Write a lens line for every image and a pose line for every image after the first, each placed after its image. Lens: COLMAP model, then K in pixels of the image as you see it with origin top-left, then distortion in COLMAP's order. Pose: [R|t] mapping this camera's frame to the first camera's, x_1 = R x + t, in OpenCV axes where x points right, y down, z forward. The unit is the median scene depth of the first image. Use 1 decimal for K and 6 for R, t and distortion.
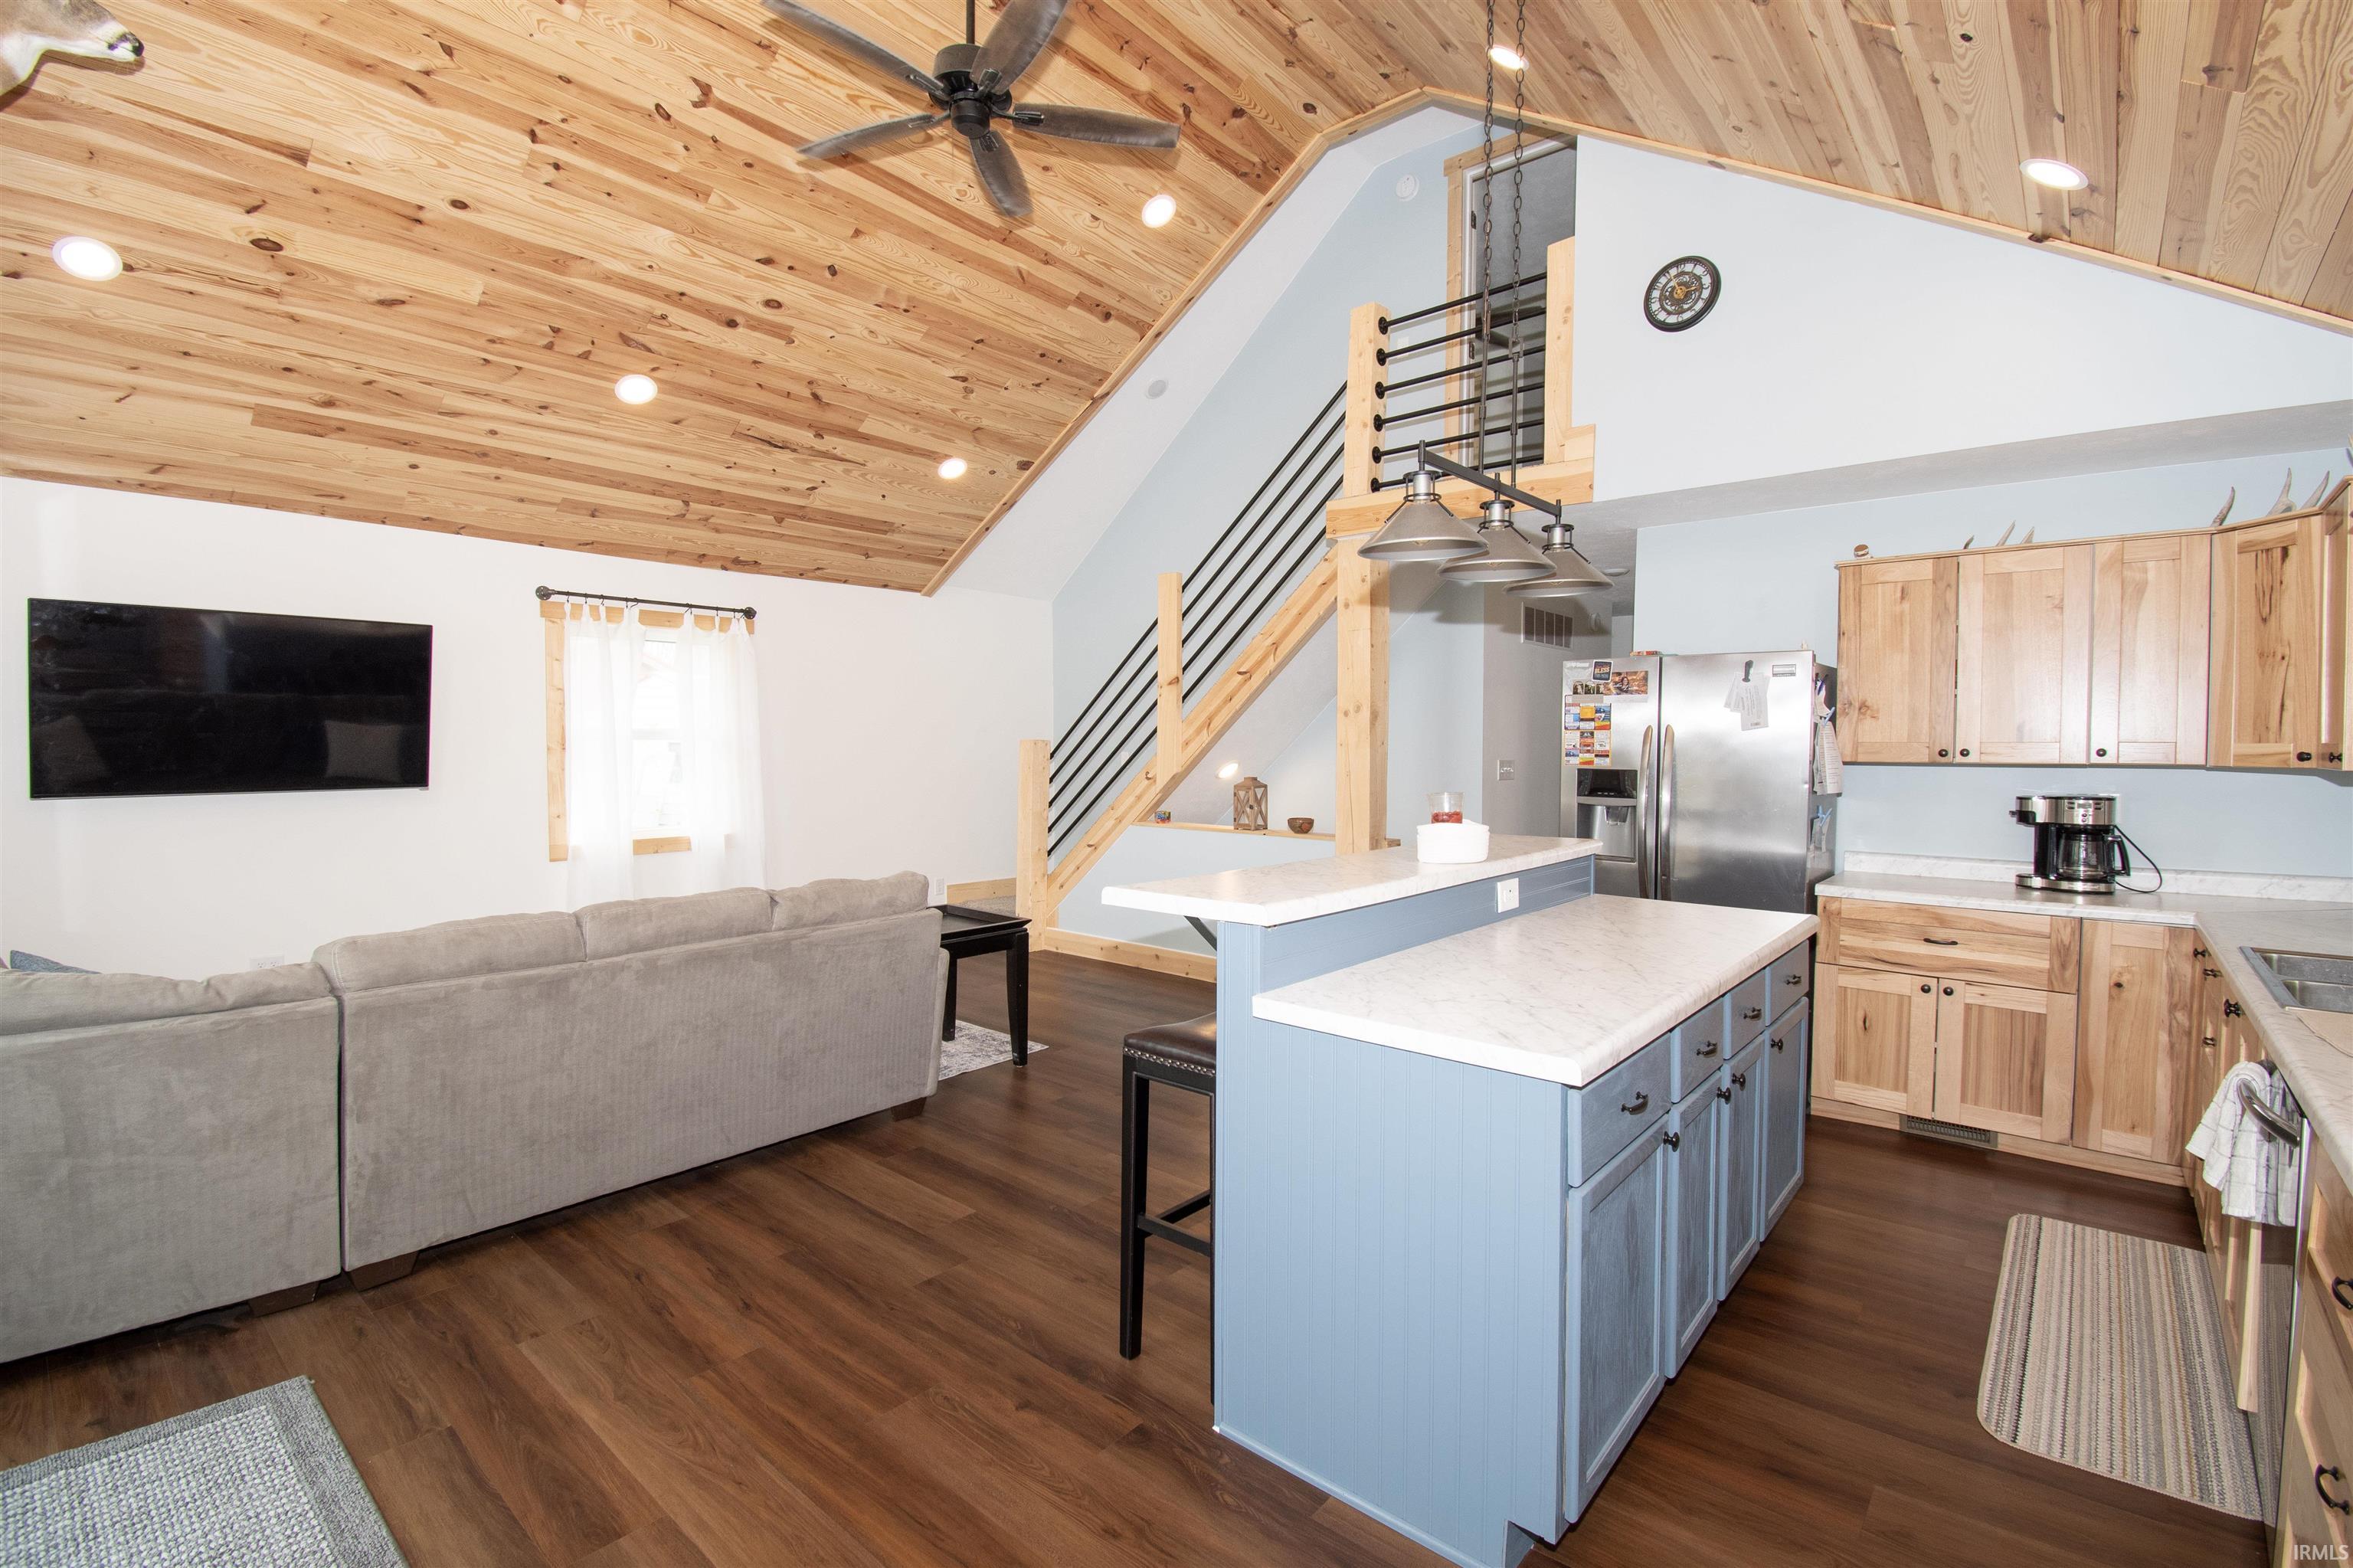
lens RADIAL K [[1030.9, 0, 1179.0], [0, 1030.9, 776.8], [0, 0, 1]] dist [0.014777, -0.023519]
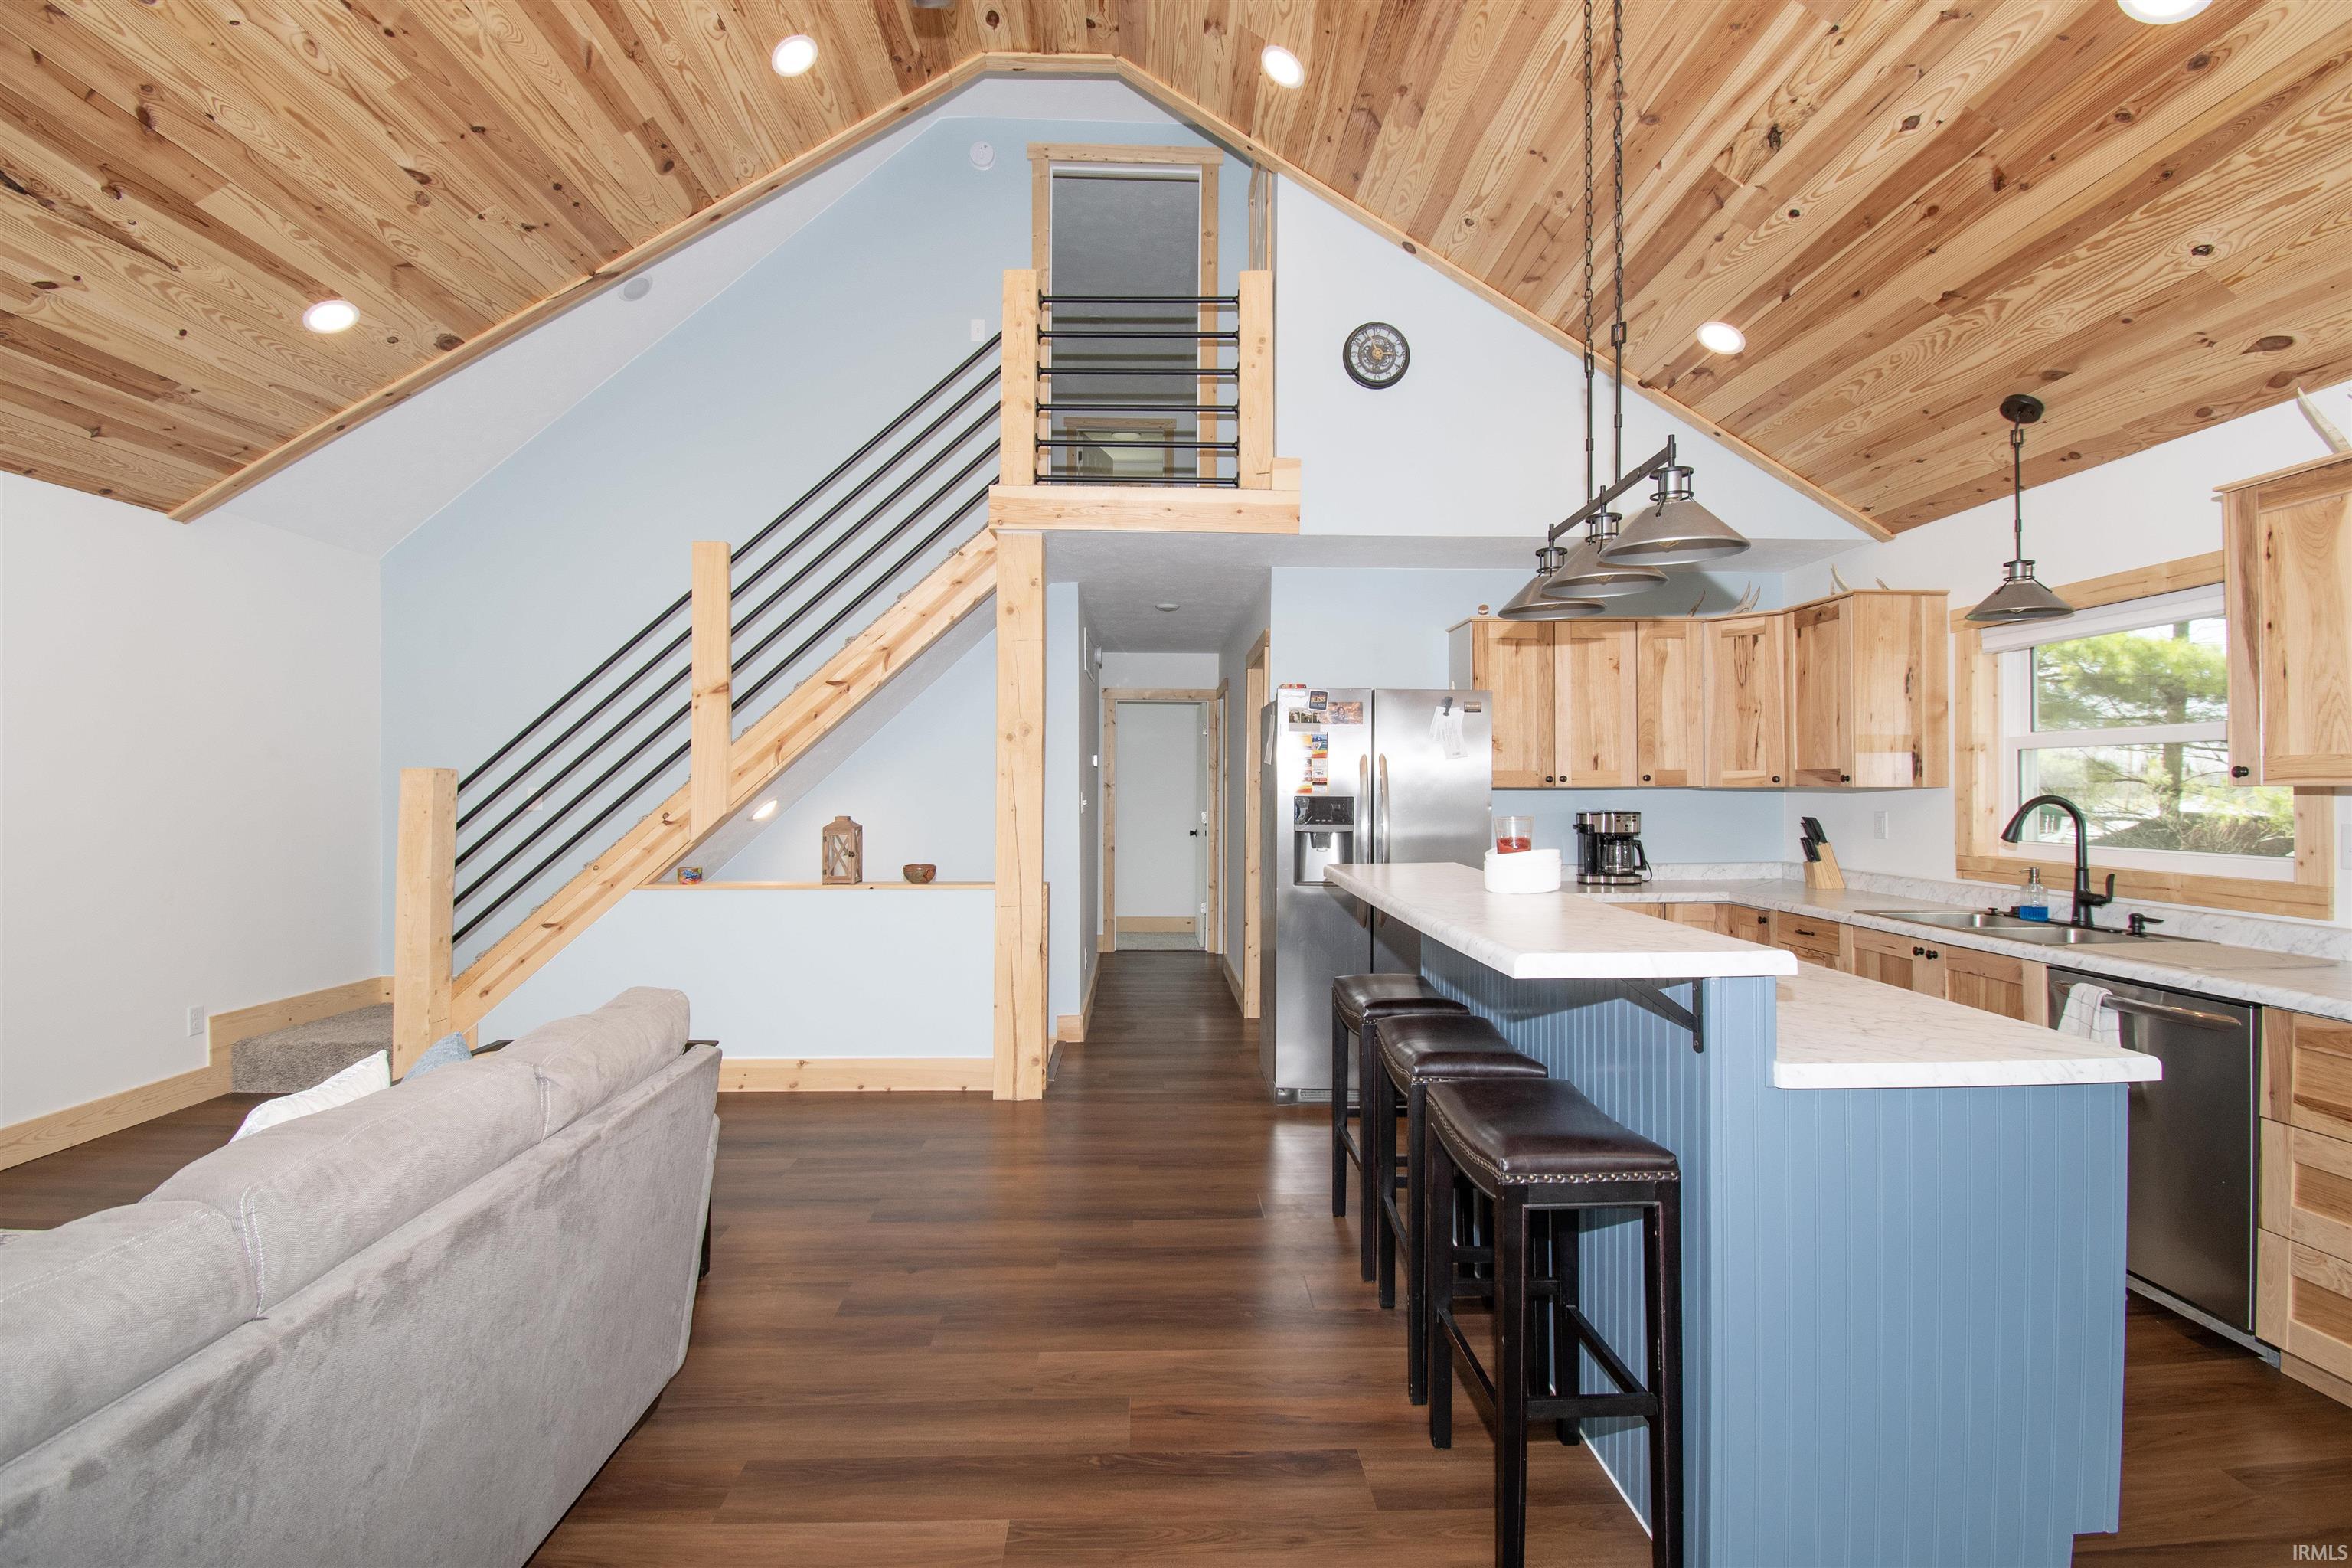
lens RADIAL K [[1059.7, 0, 1179.8], [0, 1059.7, 776.7], [0, 0, 1]] dist [0.011955, -0.021078]
pose [[0.735824, 0.000342, 0.677173, -0.325894], [0.024080, 0.999354, -0.026671, -0.002117], [-0.676745, 0.035932, 0.735341, 0.266101]]
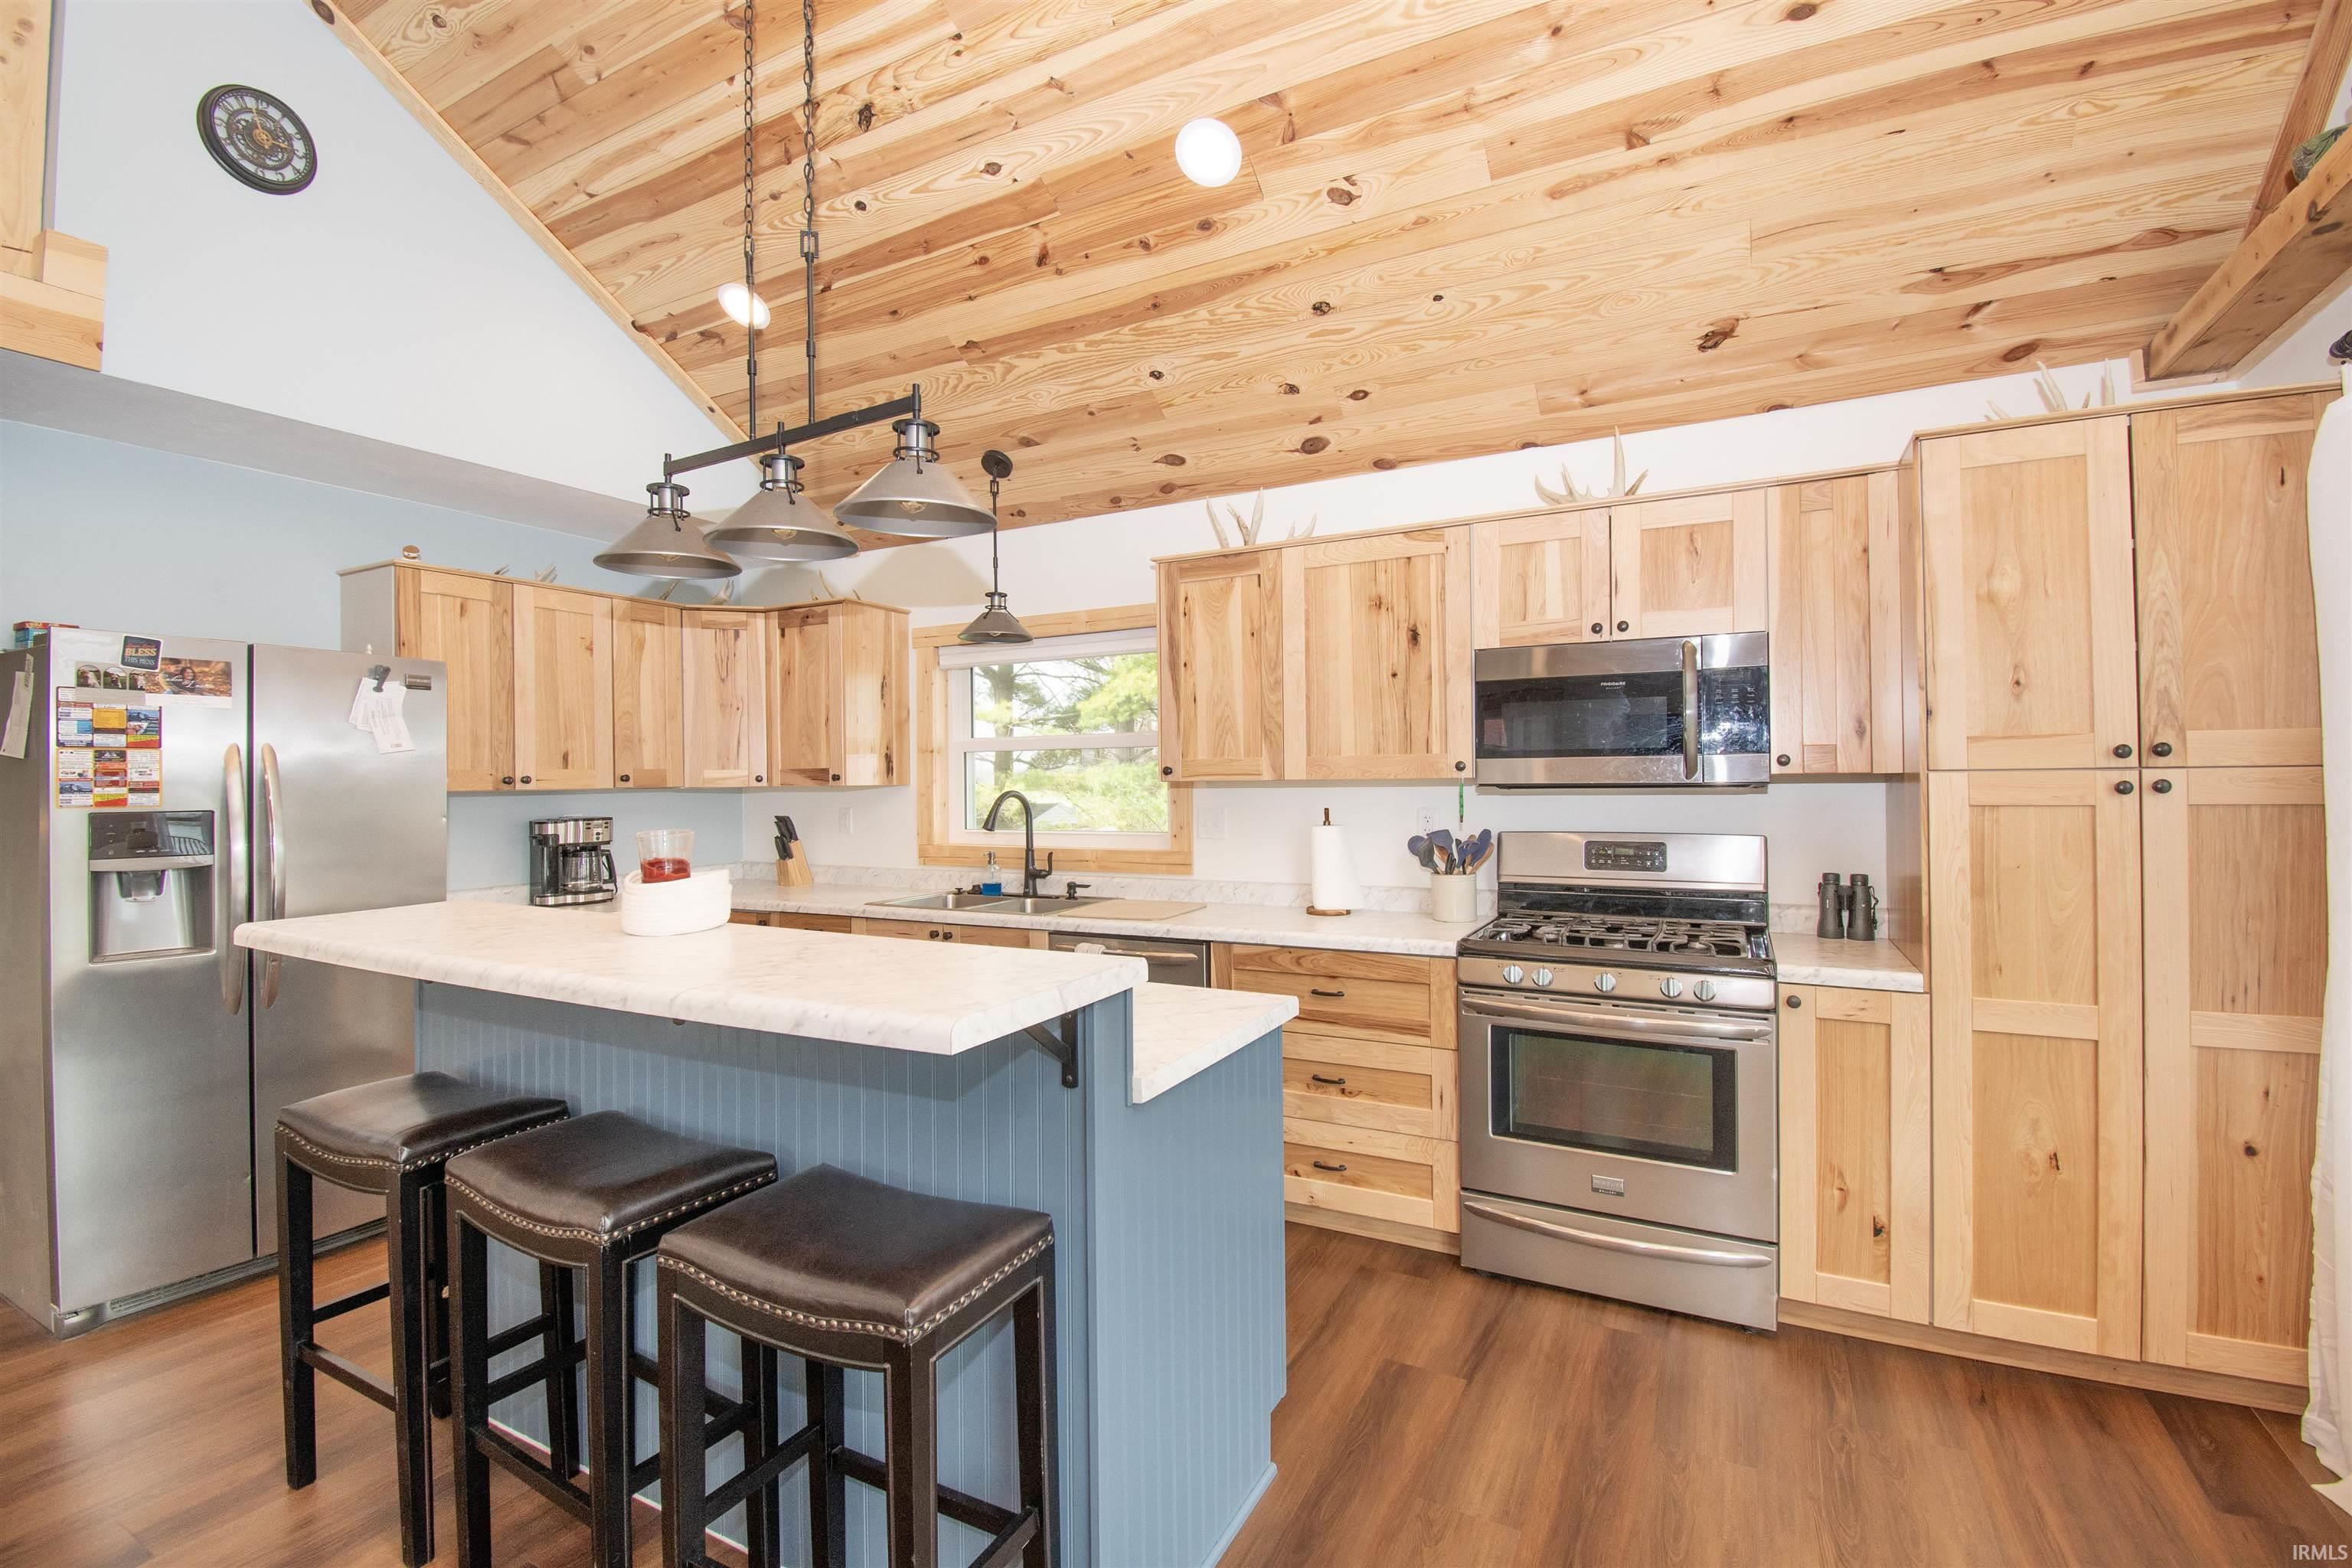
lens RADIAL K [[1030.4, 0, 1178.5], [0, 1030.4, 776.8], [0, 0, 1]] dist [0.014777, -0.023519]
pose [[-0.225147, -0.001103, 0.974324, -0.264590], [0.038965, 0.999189, 0.010135, -0.008515], [-0.973545, 0.040246, -0.224922, 0.437222]]
